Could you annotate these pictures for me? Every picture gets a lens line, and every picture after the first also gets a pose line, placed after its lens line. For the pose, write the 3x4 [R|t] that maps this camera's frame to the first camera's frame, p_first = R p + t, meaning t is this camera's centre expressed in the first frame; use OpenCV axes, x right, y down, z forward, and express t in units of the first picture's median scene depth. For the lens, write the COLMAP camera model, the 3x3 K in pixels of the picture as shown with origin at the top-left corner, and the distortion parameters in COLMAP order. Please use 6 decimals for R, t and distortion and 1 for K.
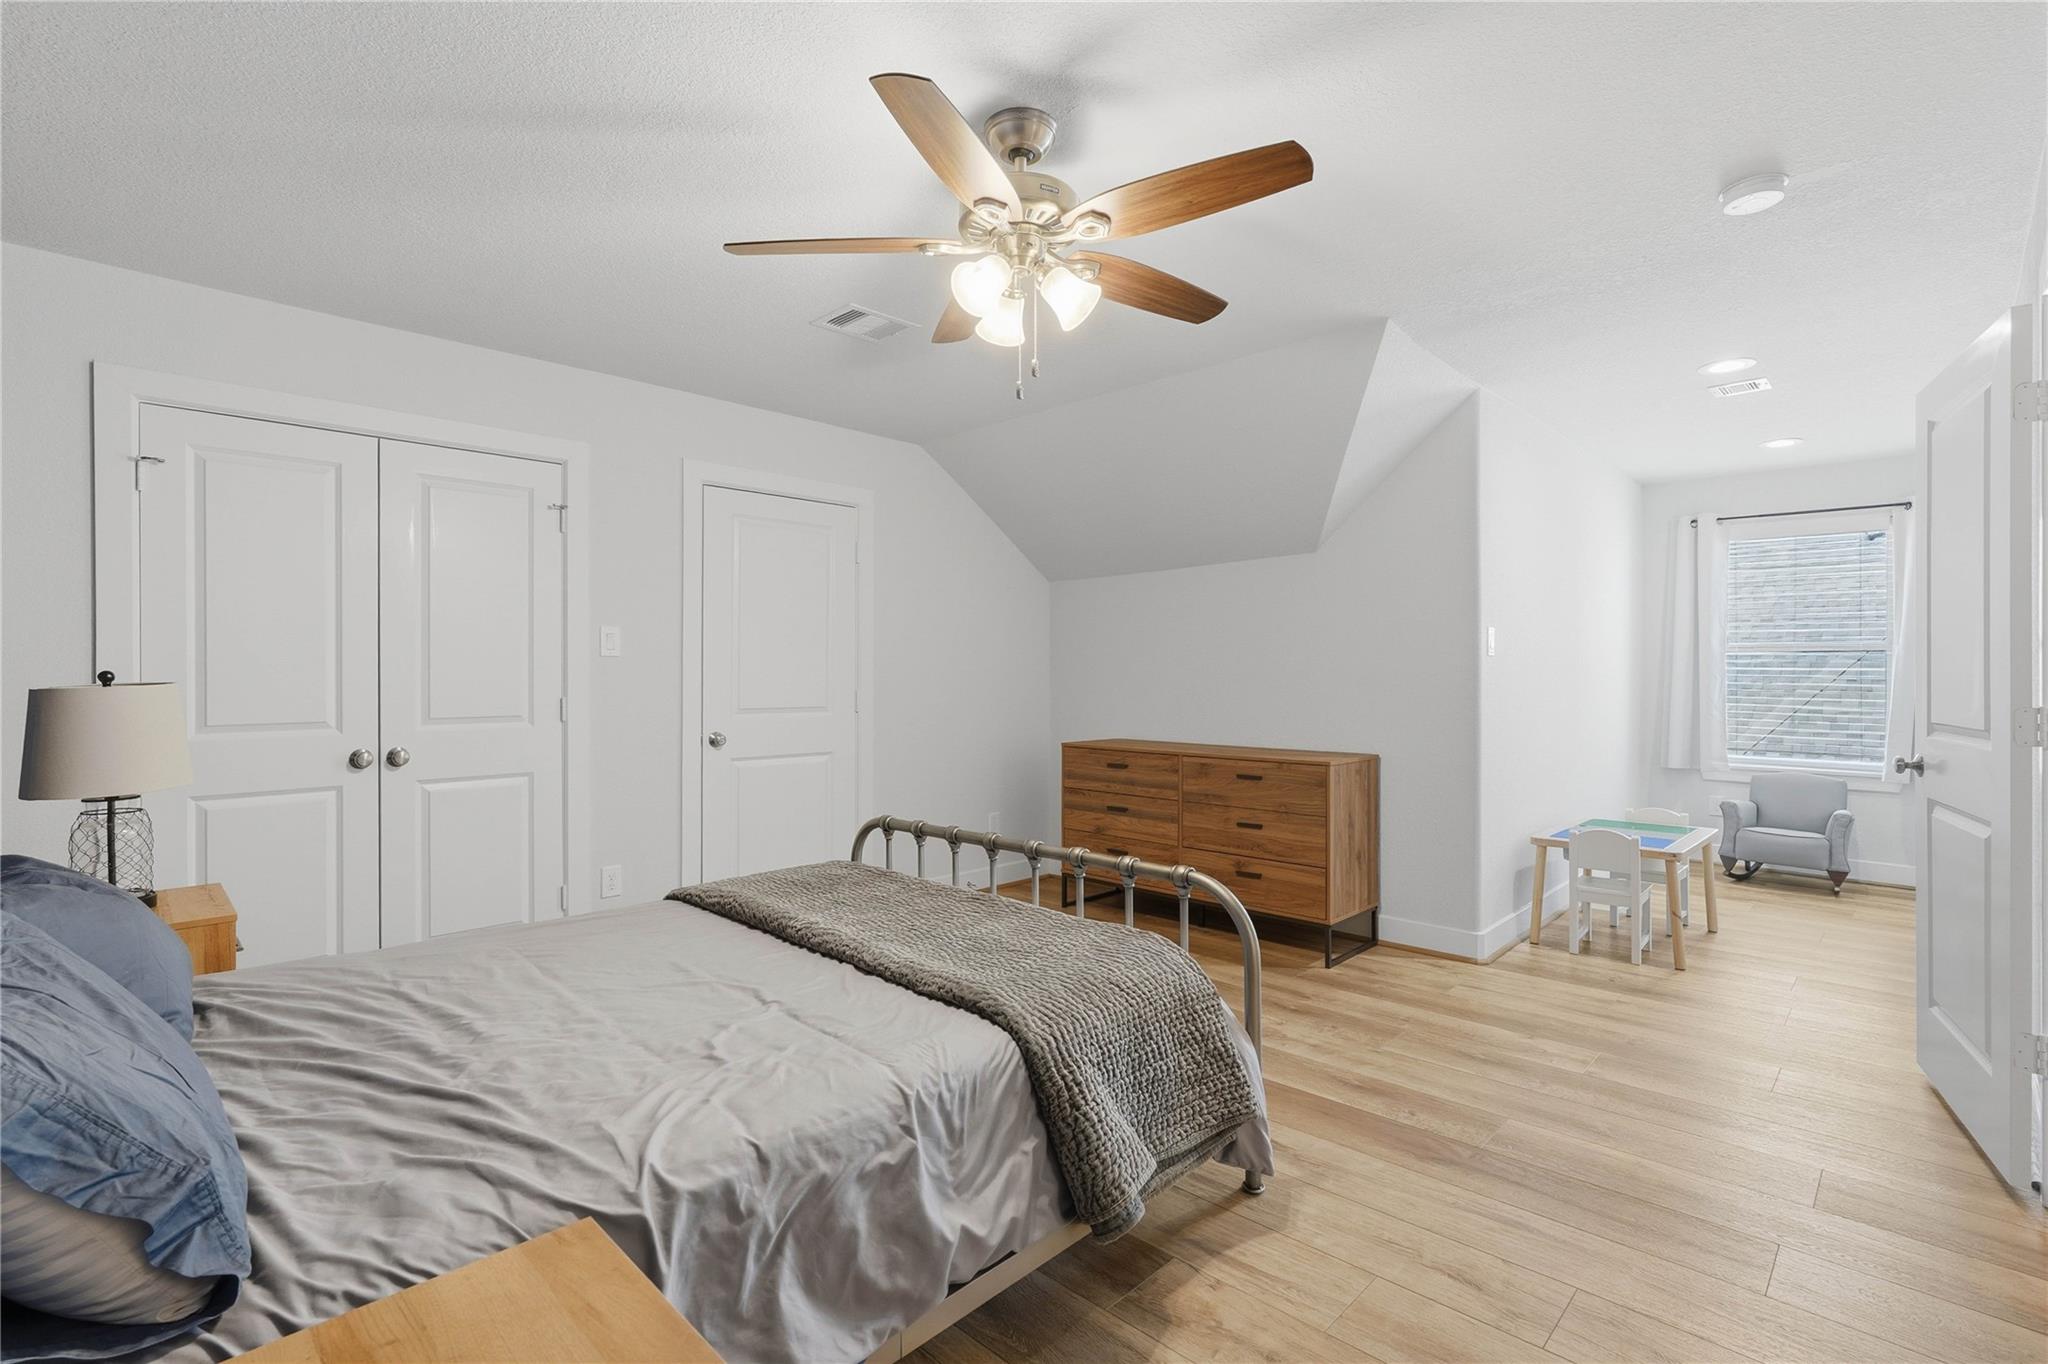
lens RADIAL K [[929.3, 0, 1019.2], [0, 929.3, 673.4], [0, 0, 1]] dist [-0.003102, 0.002070]
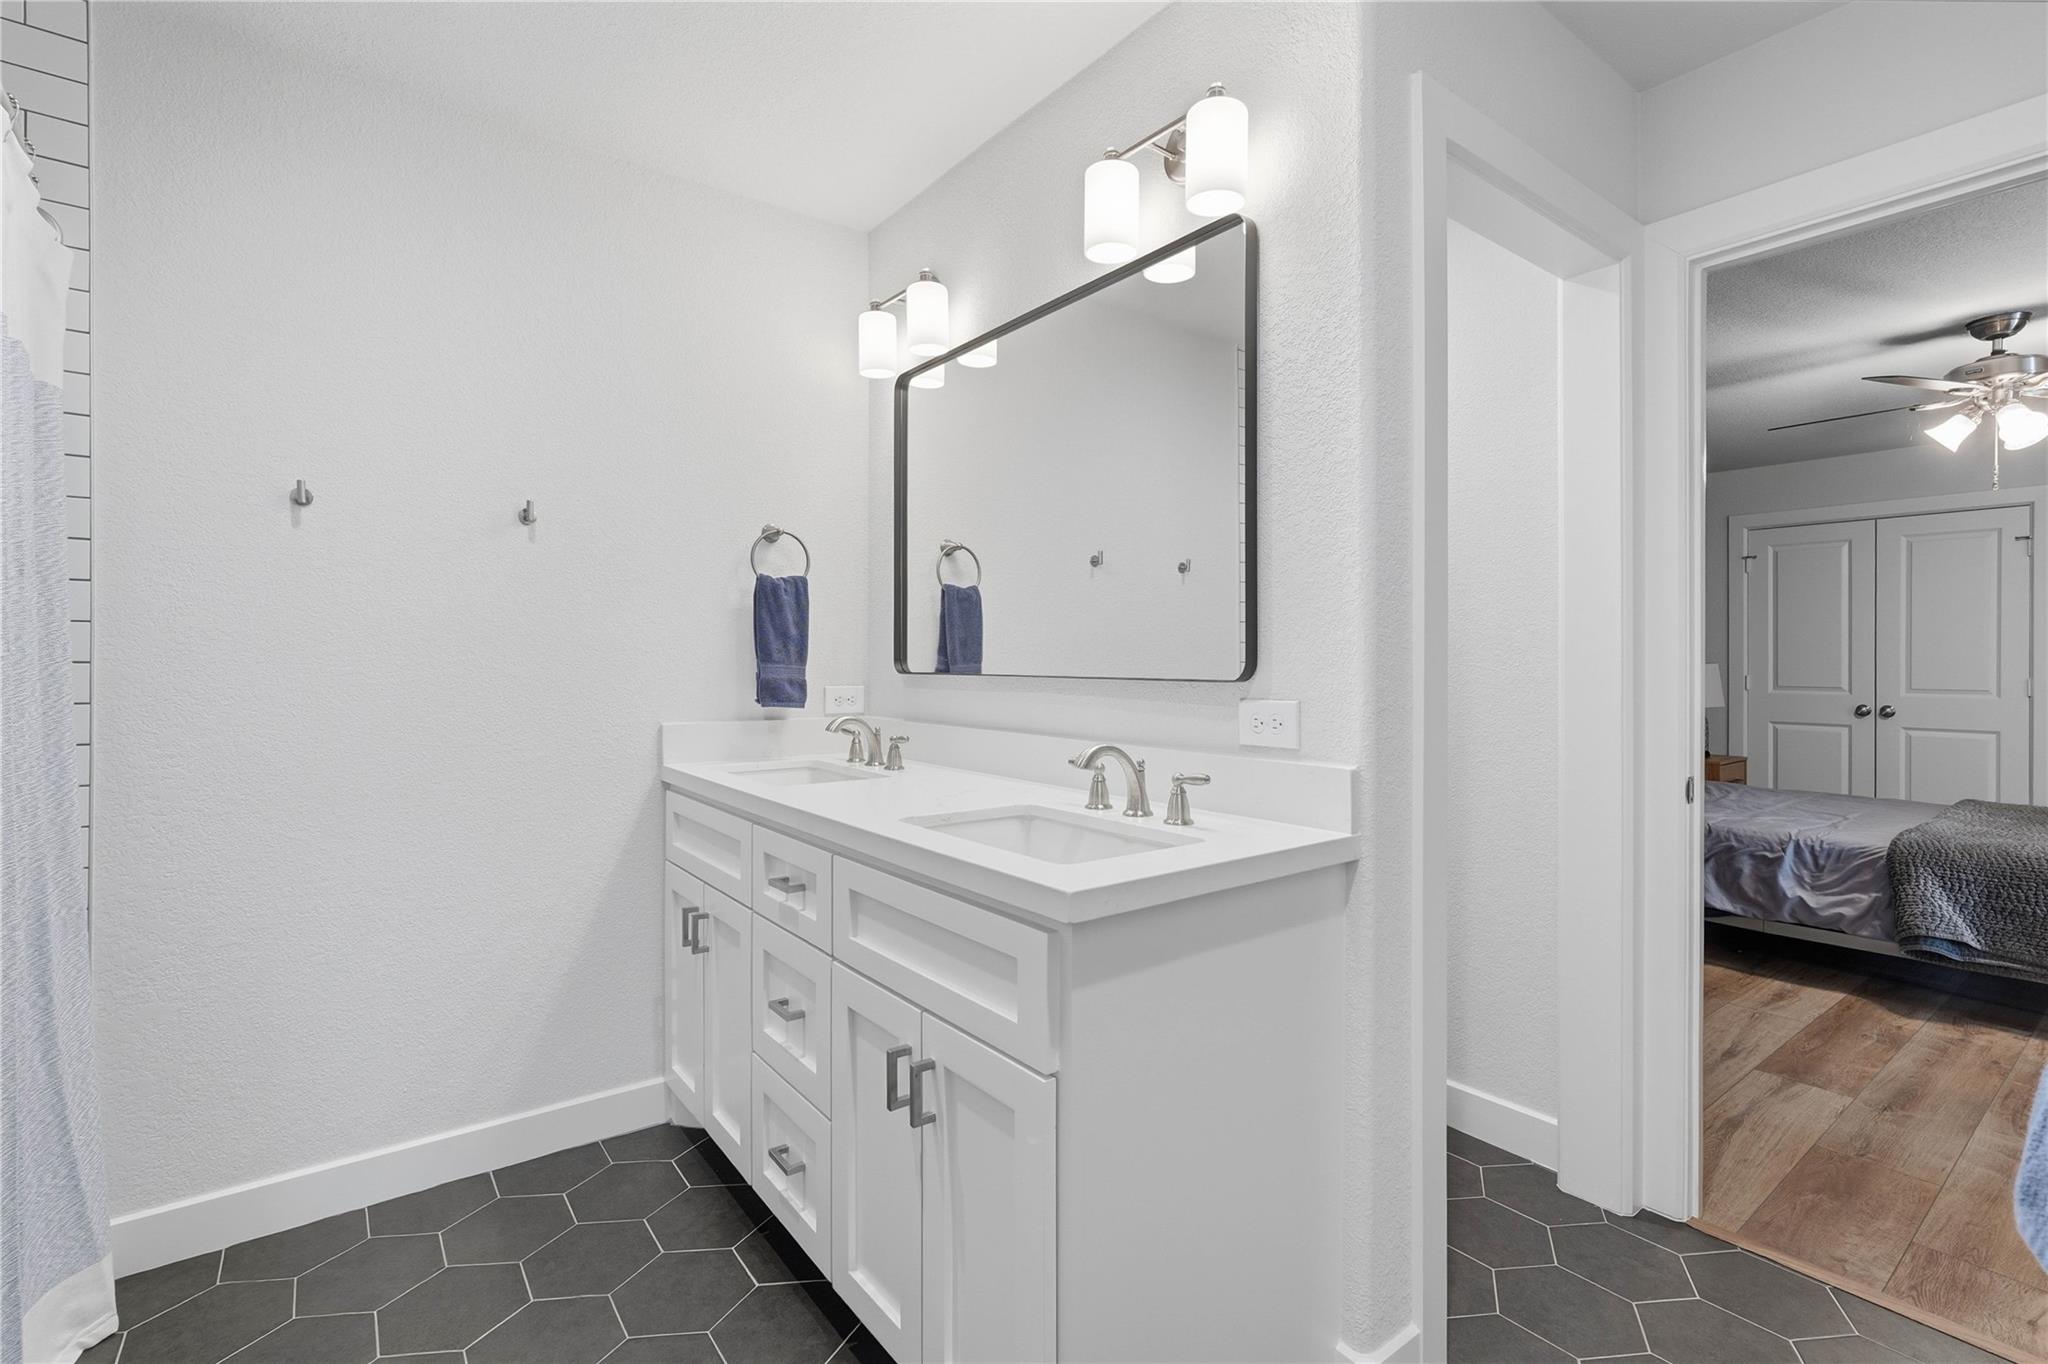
lens RADIAL K [[929.3, 0, 1015.9], [0, 929.3, 667.4], [0, 0, 1]] dist [-0.003102, 0.002070]
pose [[-0.142868, 0.009969, -0.989692, 2.169237], [-0.007507, 0.999910, 0.011155, 0.011287], [0.989713, 0.009023, -0.142781, -0.528138]]
